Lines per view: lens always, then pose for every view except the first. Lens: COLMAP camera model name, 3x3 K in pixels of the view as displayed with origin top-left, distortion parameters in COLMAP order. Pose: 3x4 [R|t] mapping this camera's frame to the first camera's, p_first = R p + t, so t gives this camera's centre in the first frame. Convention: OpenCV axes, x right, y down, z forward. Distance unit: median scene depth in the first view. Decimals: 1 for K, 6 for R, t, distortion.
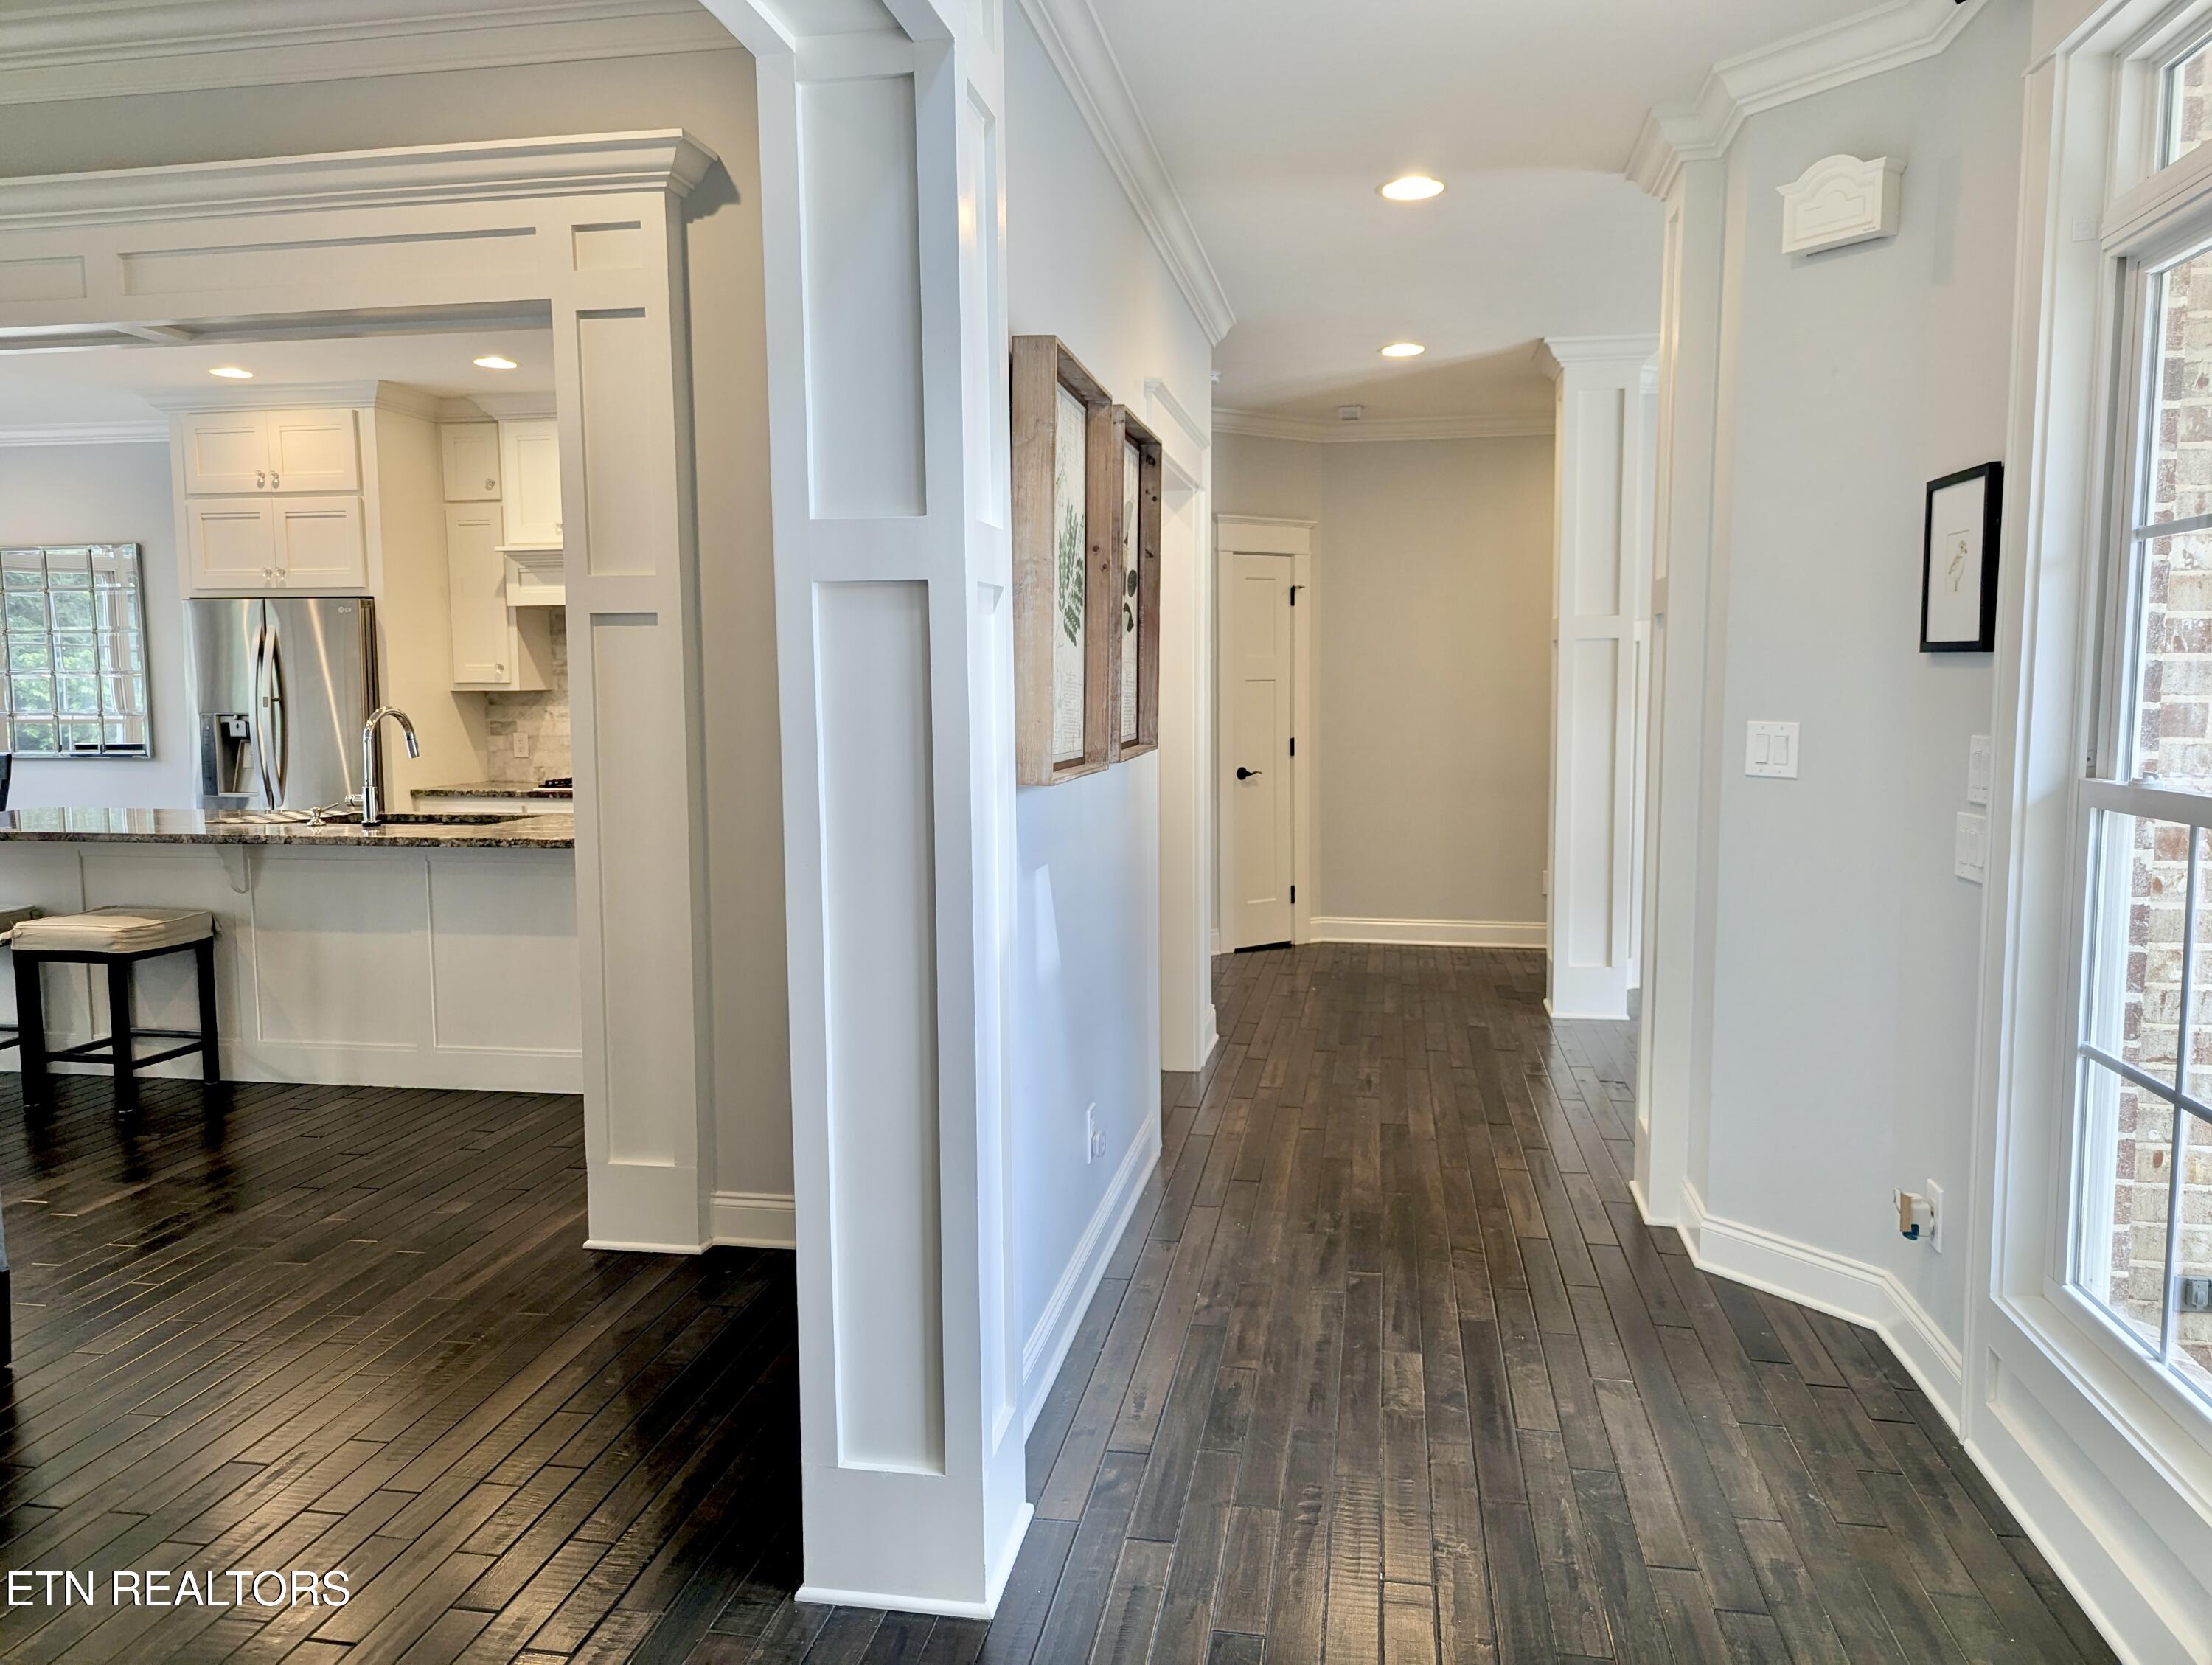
lens RADIAL K [[1559.4, 0, 1095.2], [0, 1559.4, 837.4], [0, 0, 1]] dist [0.068882, -0.059550]
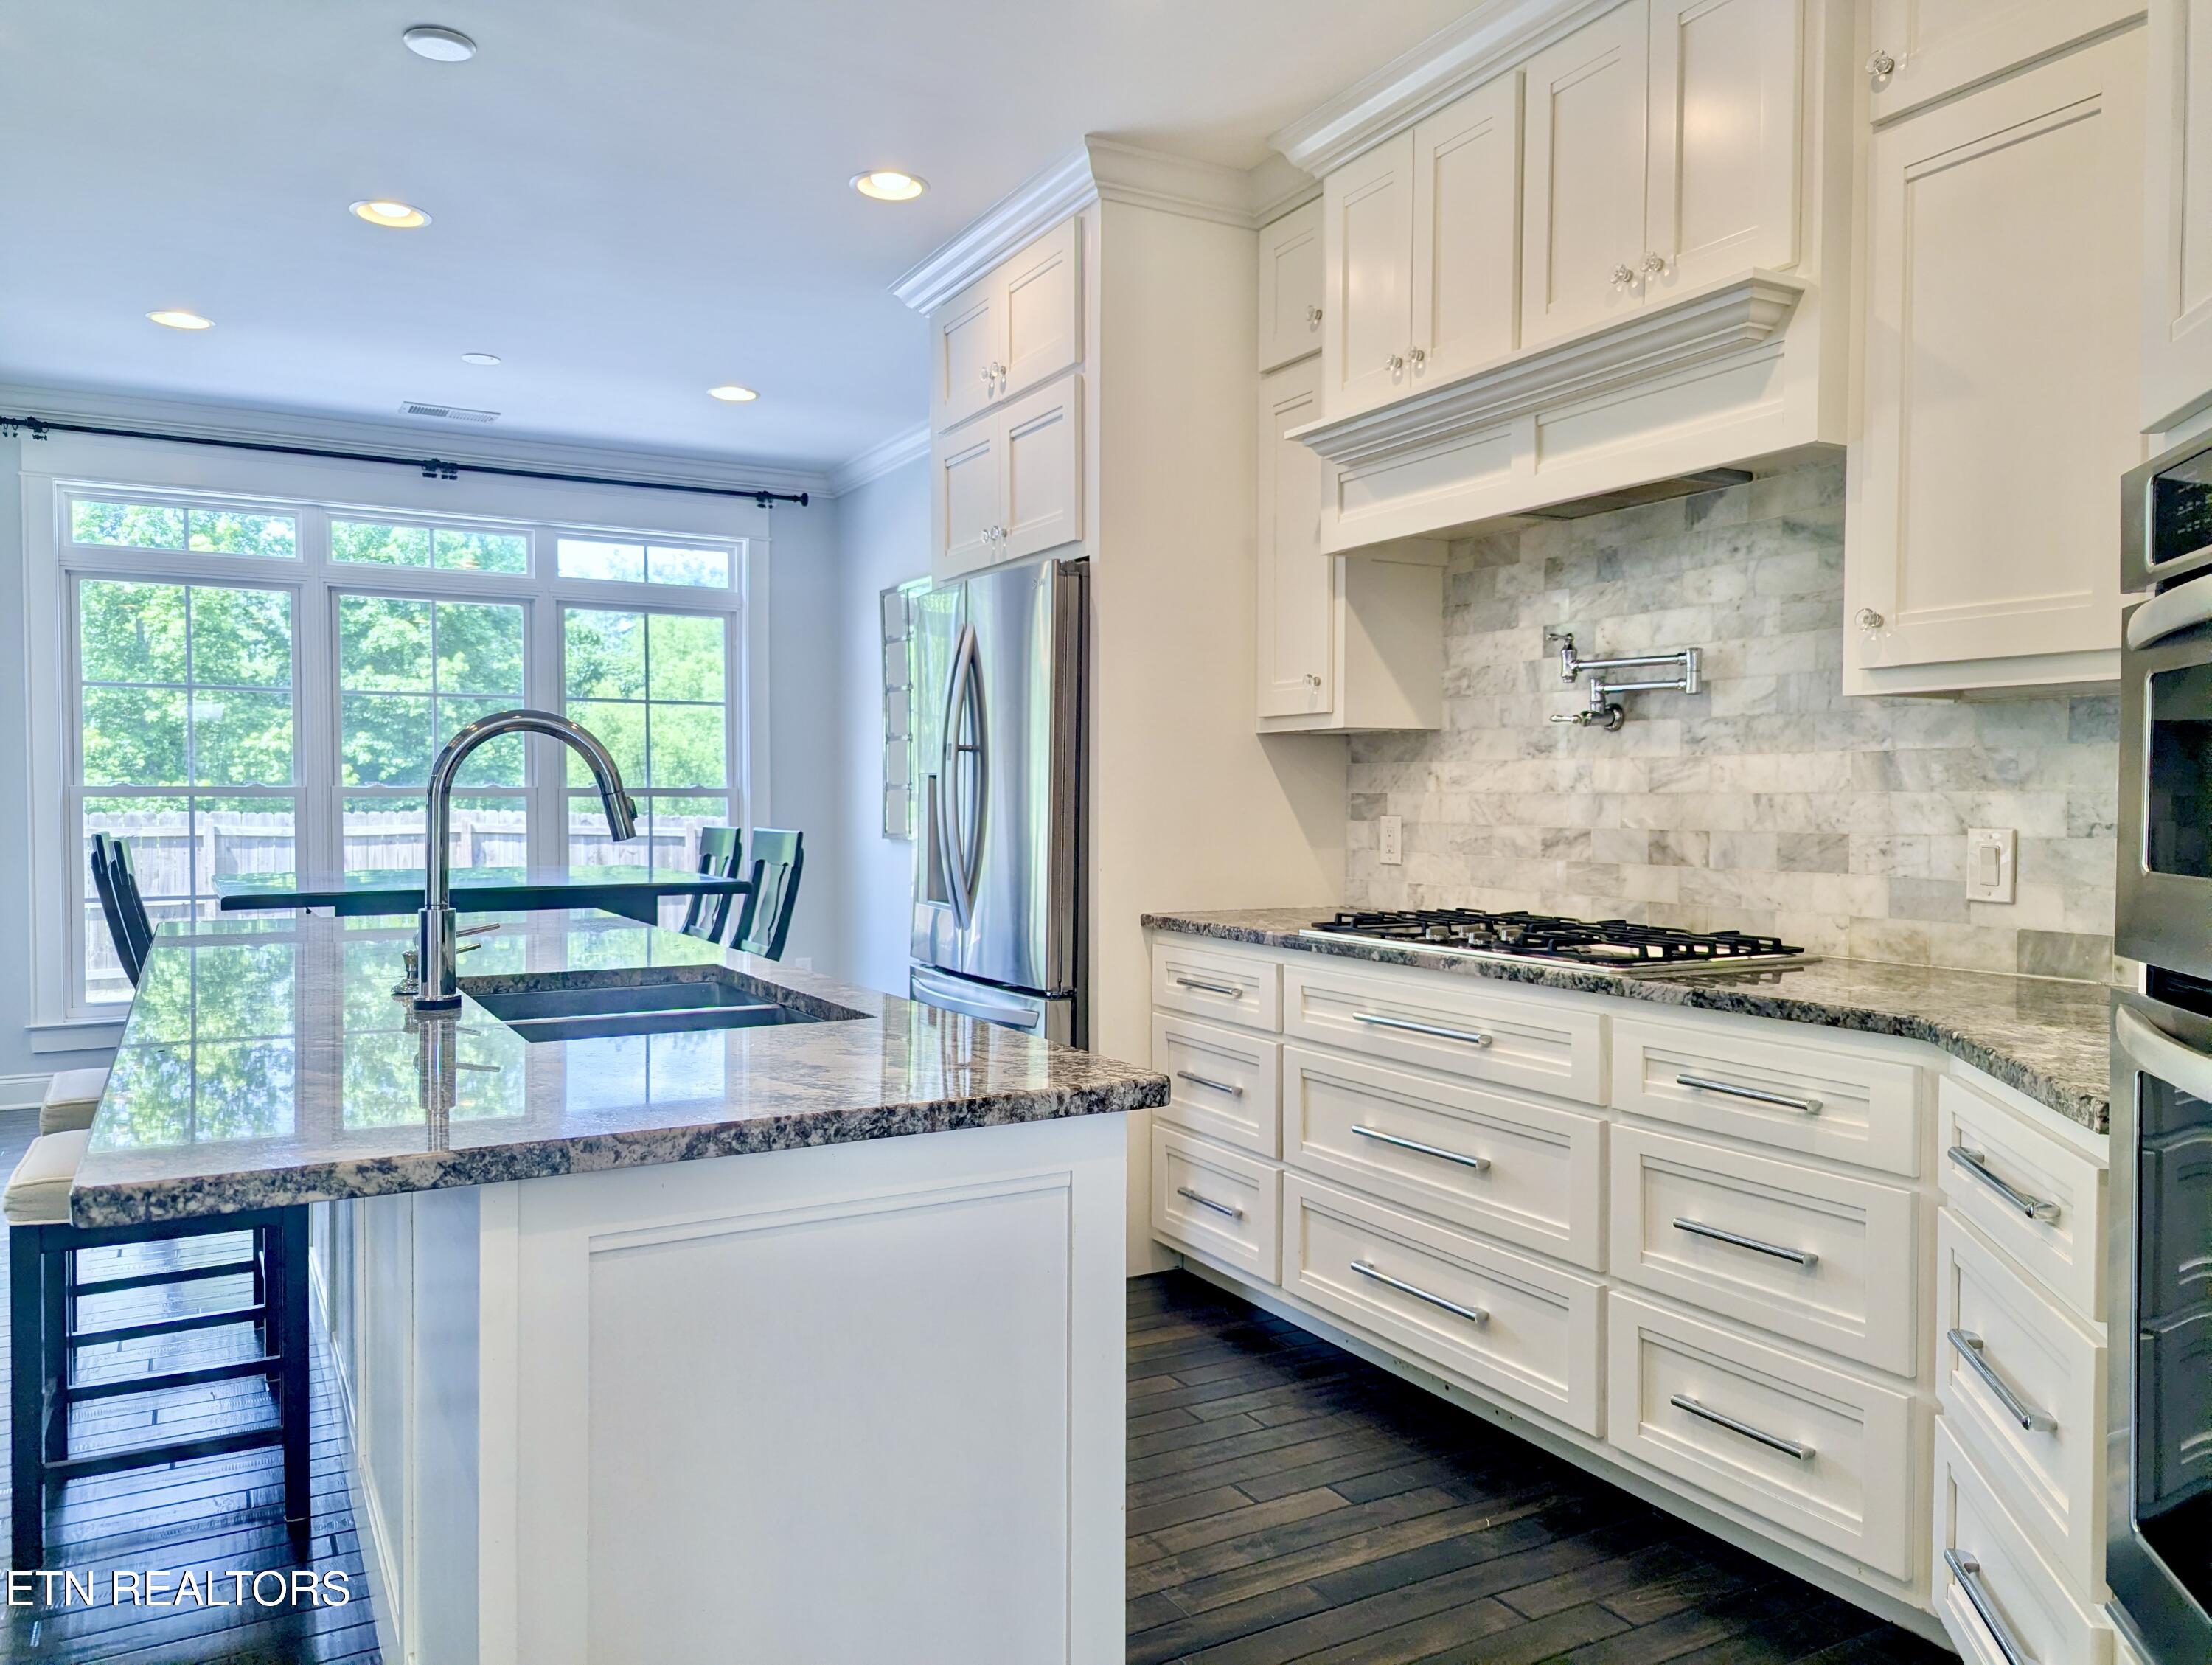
lens RADIAL K [[1559.4, 0, 1095.2], [0, 1559.4, 837.4], [0, 0, 1]] dist [0.068882, -0.059550]
pose [[0.638104, 0.027887, -0.769445, -0.037105], [-0.083289, 0.995980, -0.032974, -0.035510], [0.765432, 0.085127, 0.637862, 0.615670]]
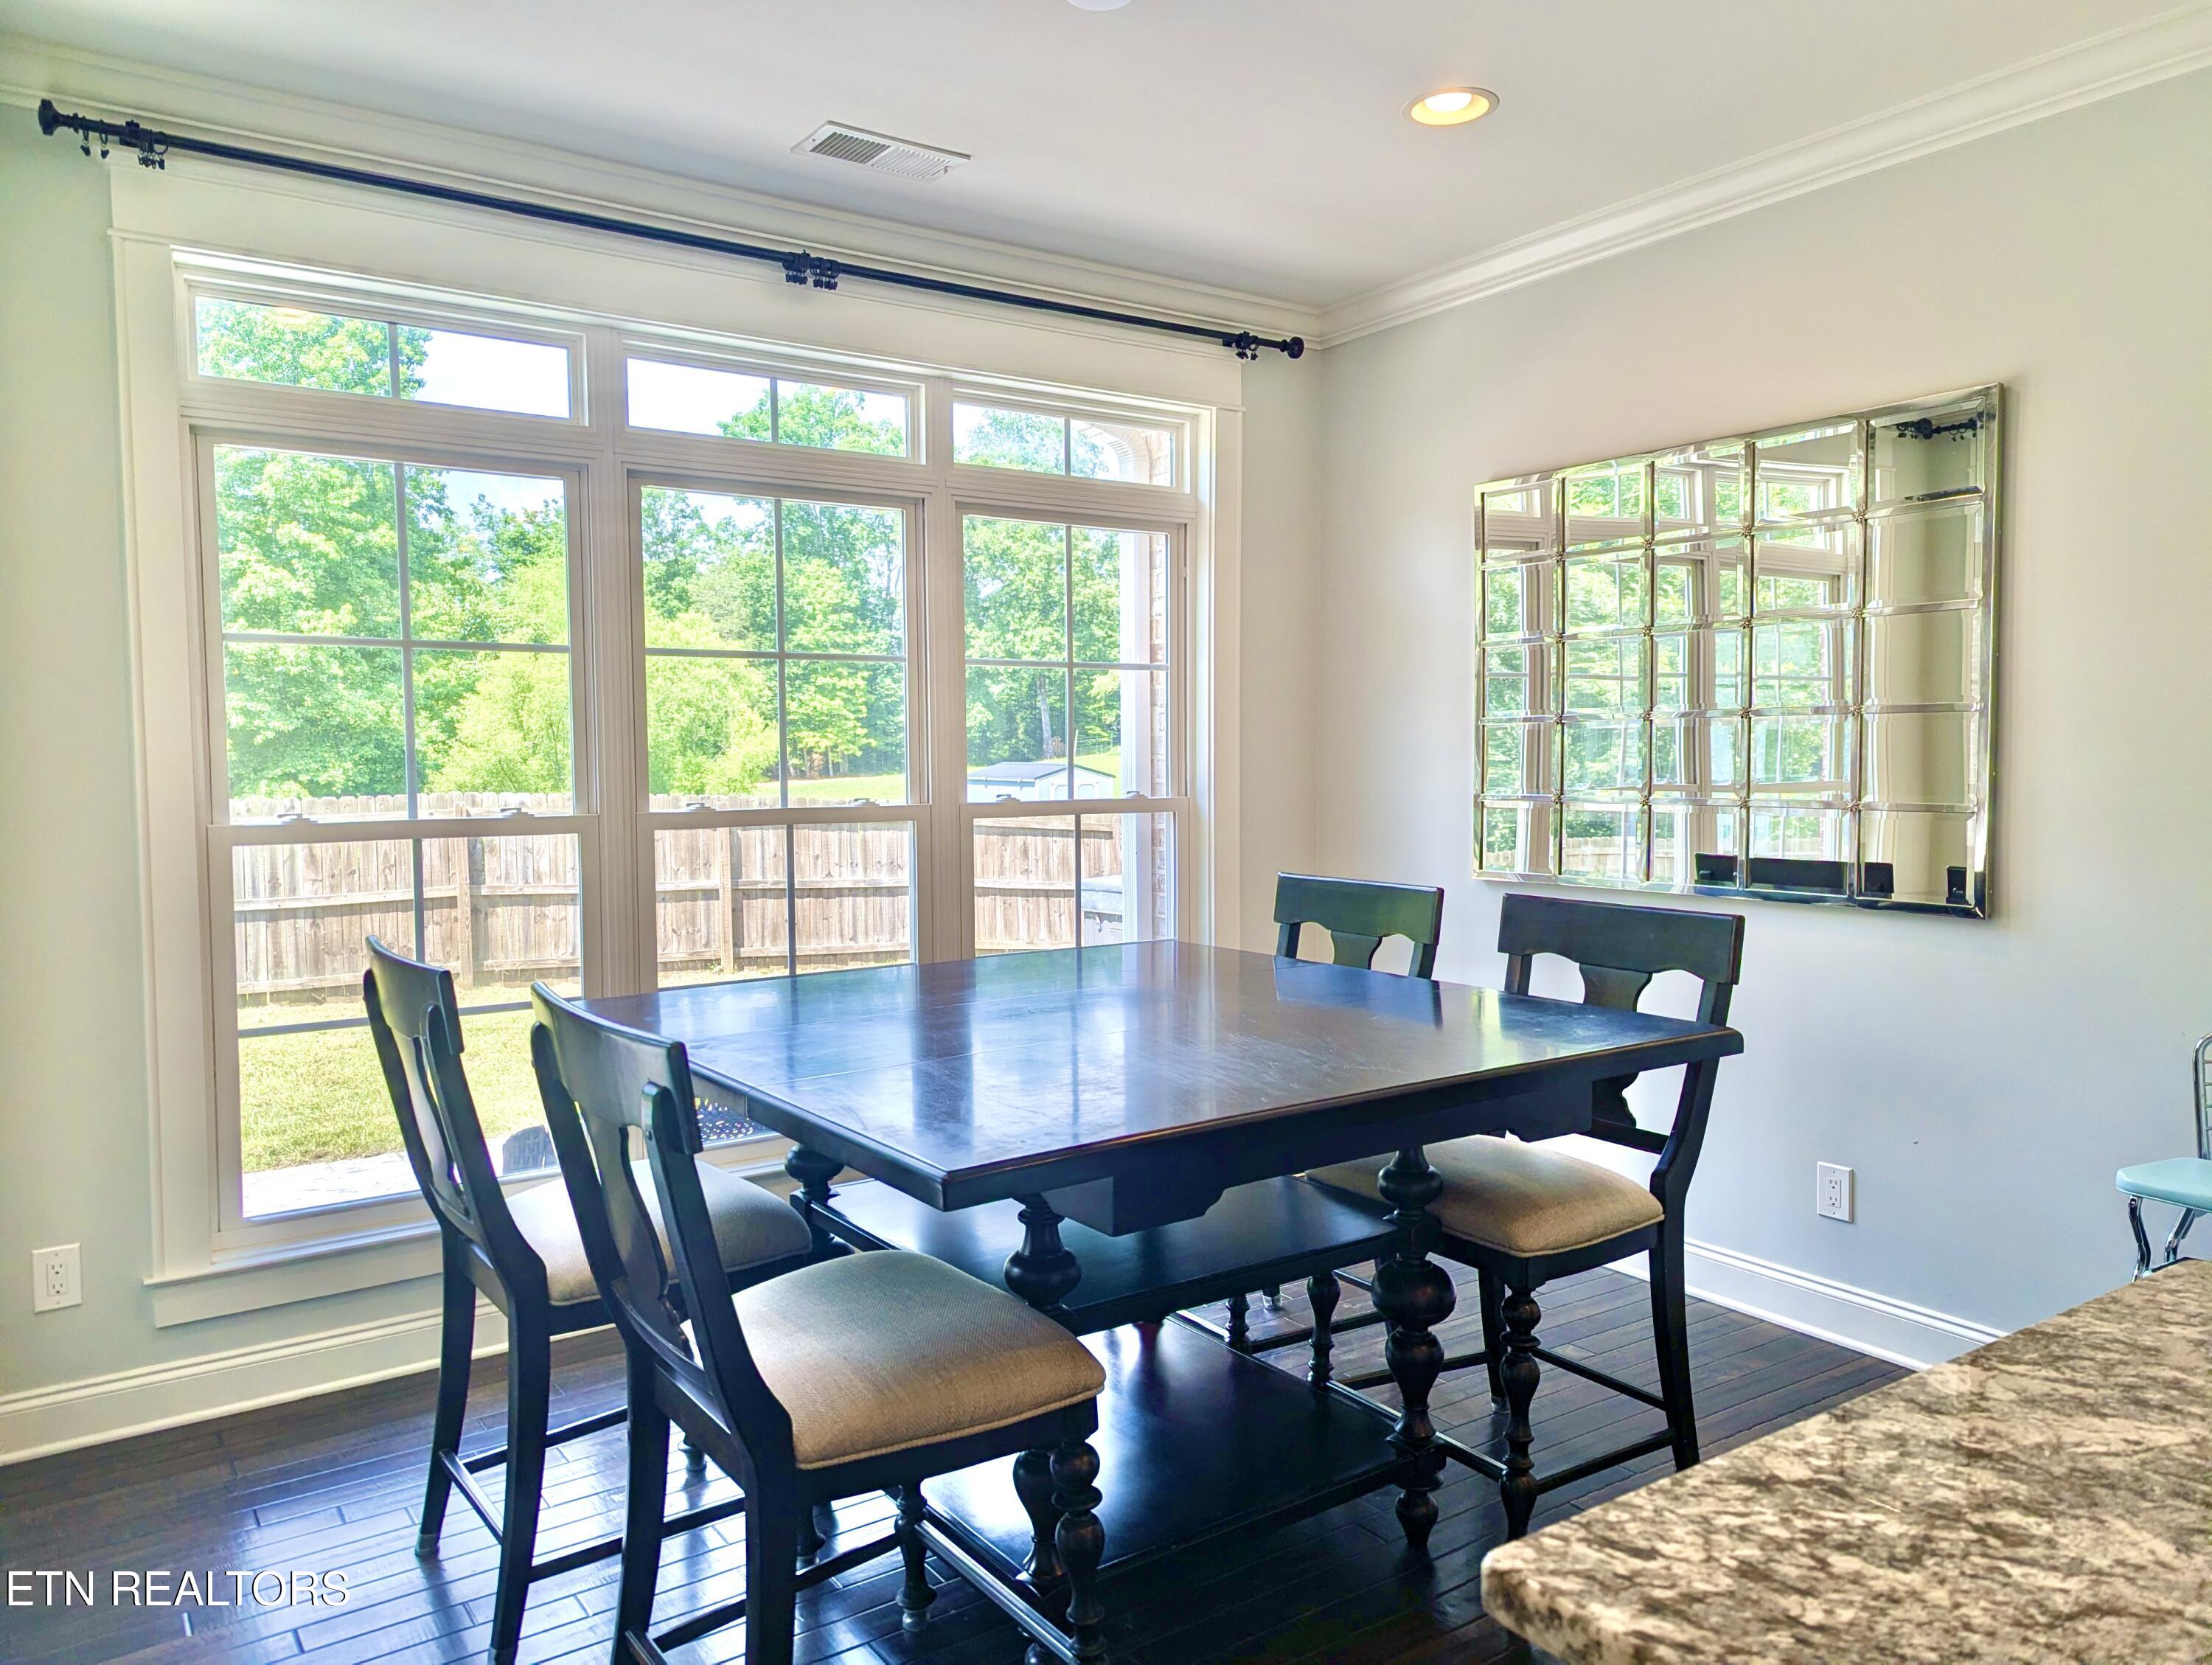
lens RADIAL K [[1559.4, 0, 1095.2], [0, 1559.4, 837.4], [0, 0, 1]] dist [0.068882, -0.059550]
pose [[0.700091, 0.042669, -0.712778, -0.507716], [-0.073566, 0.997211, -0.012561, -0.053068], [0.710254, 0.061230, 0.701278, 0.595805]]
